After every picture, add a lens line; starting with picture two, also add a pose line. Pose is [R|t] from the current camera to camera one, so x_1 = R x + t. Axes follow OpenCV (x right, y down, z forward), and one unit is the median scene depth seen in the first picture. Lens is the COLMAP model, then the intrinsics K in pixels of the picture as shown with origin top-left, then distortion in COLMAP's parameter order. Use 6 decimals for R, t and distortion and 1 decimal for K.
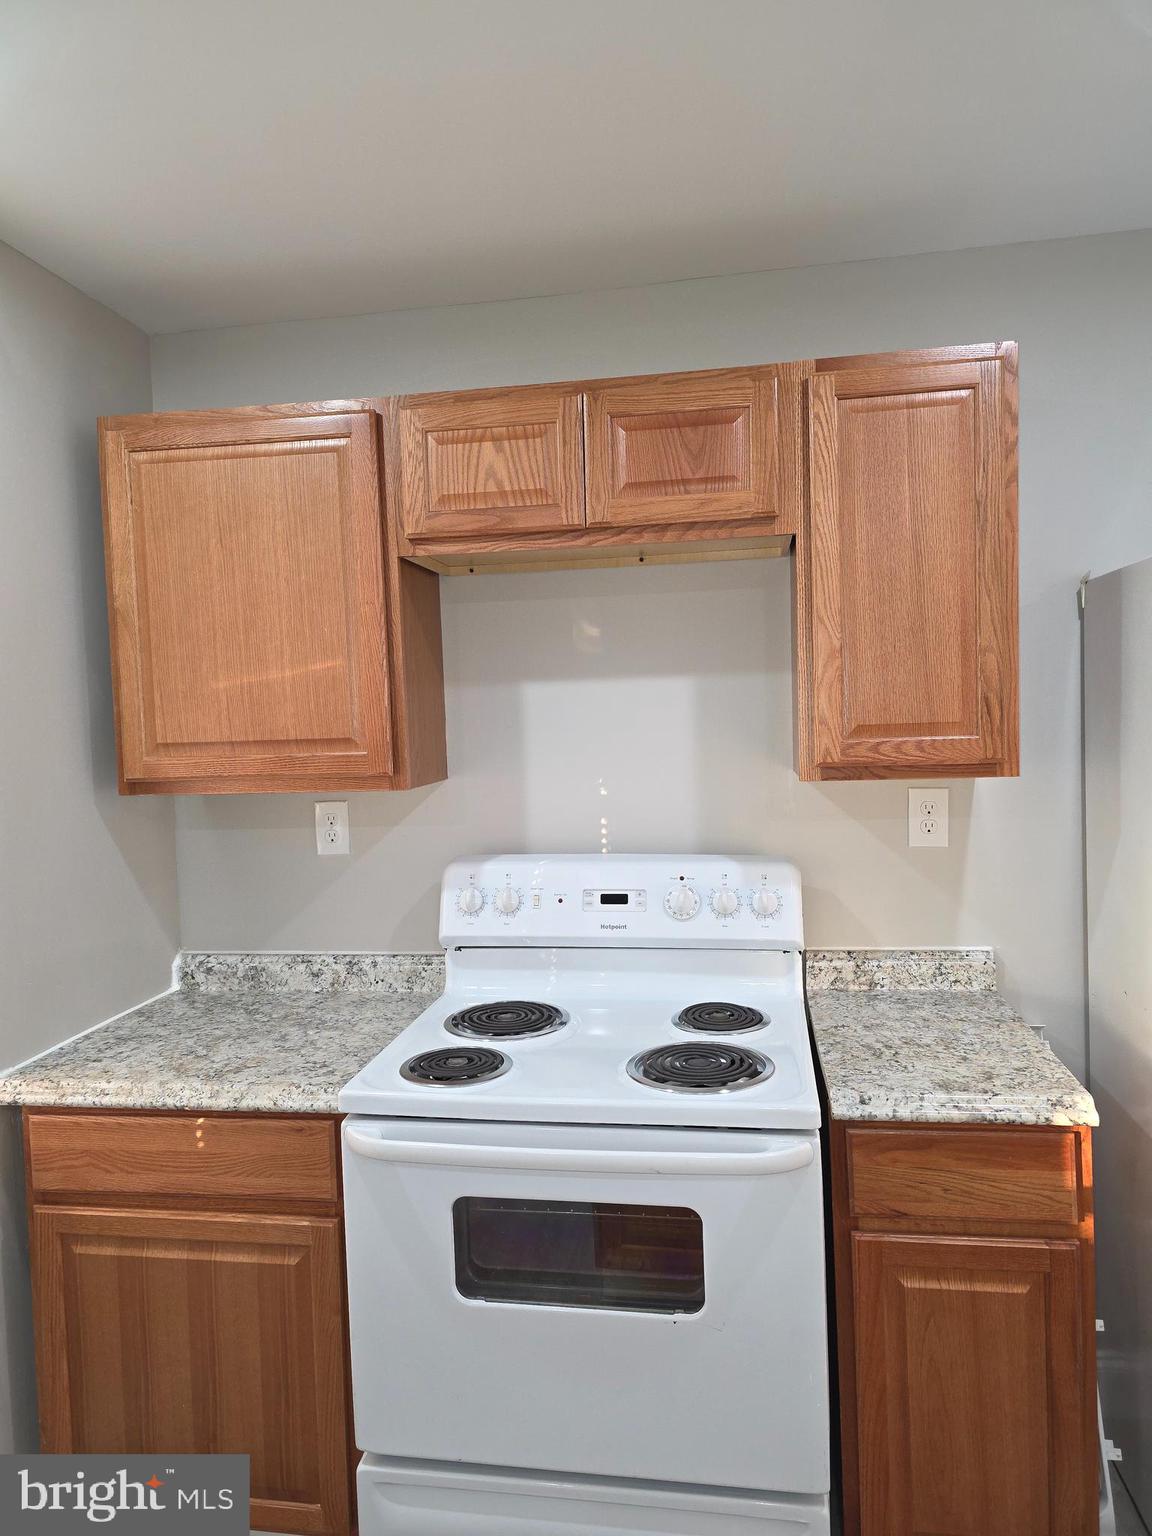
lens RADIAL K [[1029.5, 0, 574.4], [0, 1029.5, 755.2], [0, 0, 1]] dist [0.059939, -0.012724]
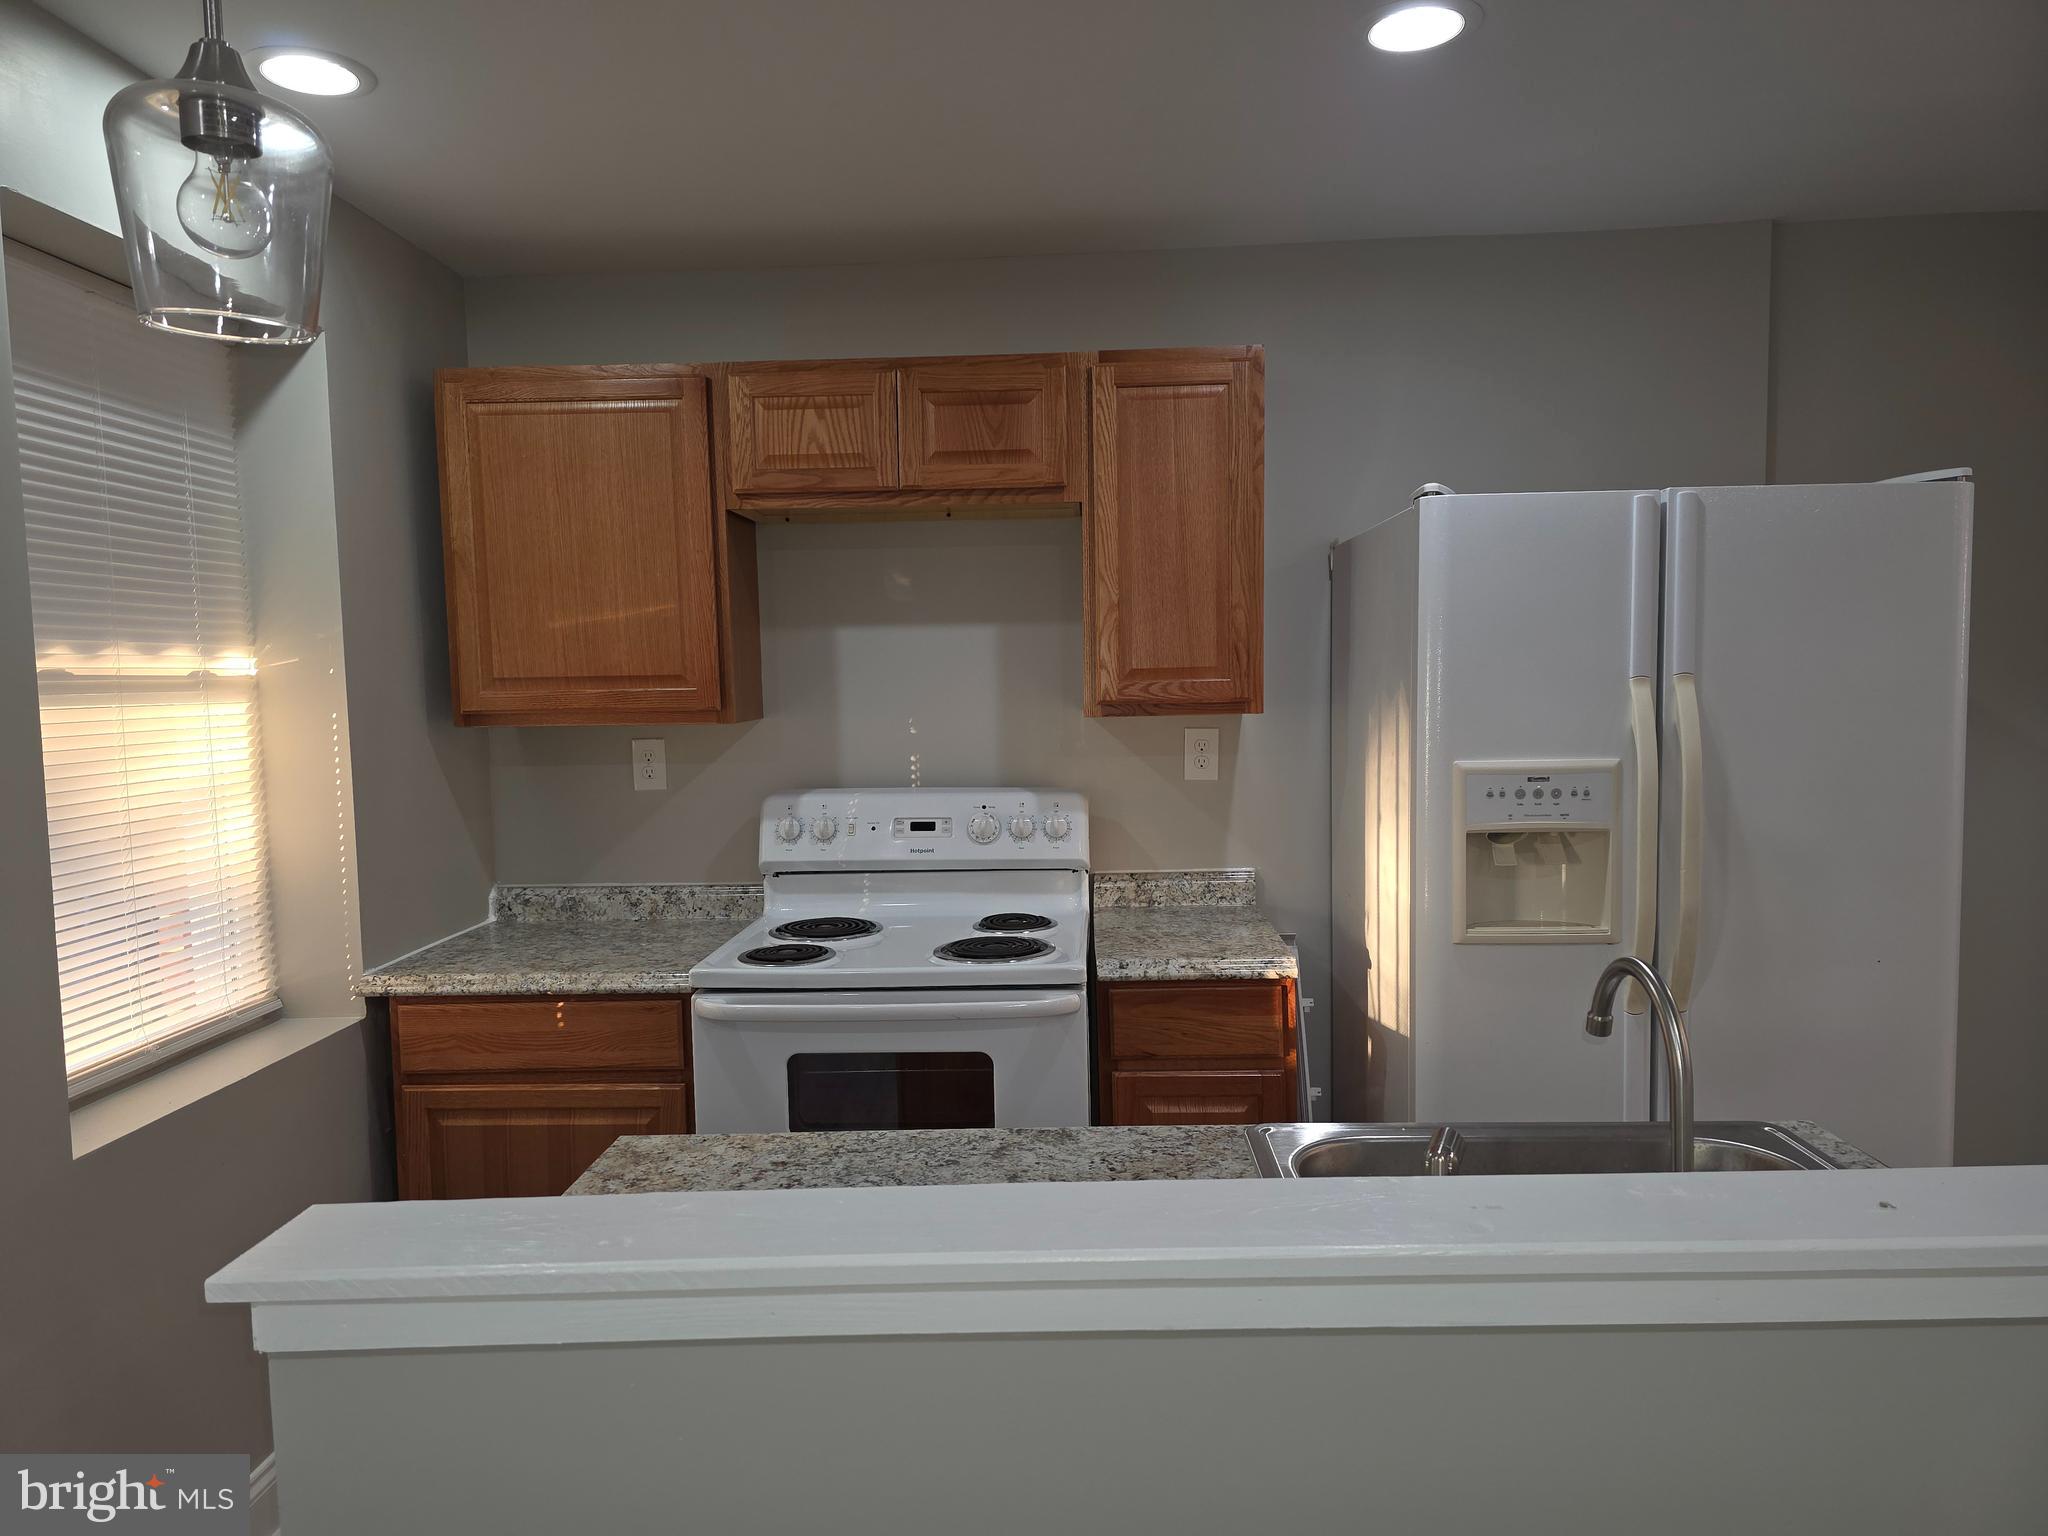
lens RADIAL K [[1372.7, 0, 1030.7], [0, 1372.7, 776.5], [0, 0, 1]] dist [0.059939, -0.012724]
pose [[0.992166, 0.003362, 0.124885, -0.032649], [-0.007127, 0.999533, 0.029712, 0.046124], [-0.124727, -0.030369, 0.991726, -0.513465]]
